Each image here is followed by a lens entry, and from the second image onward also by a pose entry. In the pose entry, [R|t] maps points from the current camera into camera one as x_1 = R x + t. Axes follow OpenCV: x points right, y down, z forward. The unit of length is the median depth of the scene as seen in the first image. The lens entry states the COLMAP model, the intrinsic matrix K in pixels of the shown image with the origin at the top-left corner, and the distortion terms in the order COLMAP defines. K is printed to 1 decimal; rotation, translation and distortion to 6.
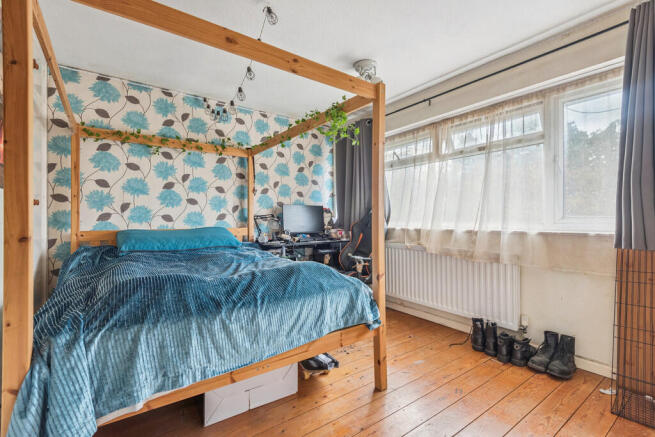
lens RADIAL K [[296.3, 0, 326.5], [0, 296.3, 217.2], [0, 0, 1]] dist [0.025298, -0.002632]
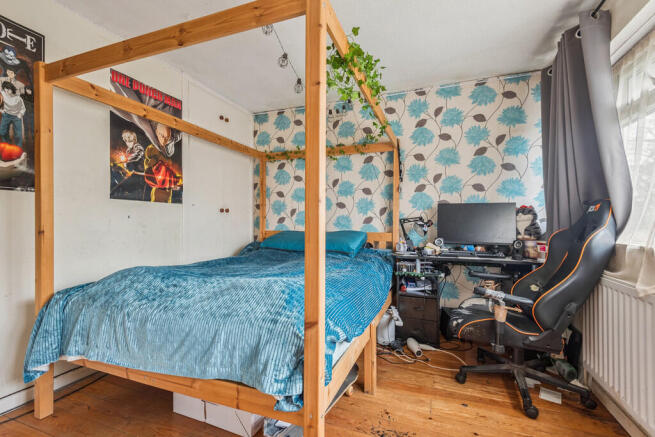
lens RADIAL K [[333.5, 0, 327.1], [0, 333.5, 221.0], [0, 0, 1]] dist [0.047036, 0.000120]
pose [[0.513347, 0.001900, -0.858179, 0.466075], [-0.001511, 0.999998, 0.001310, -0.000088], [0.858180, 0.000624, 0.513348, 0.343967]]
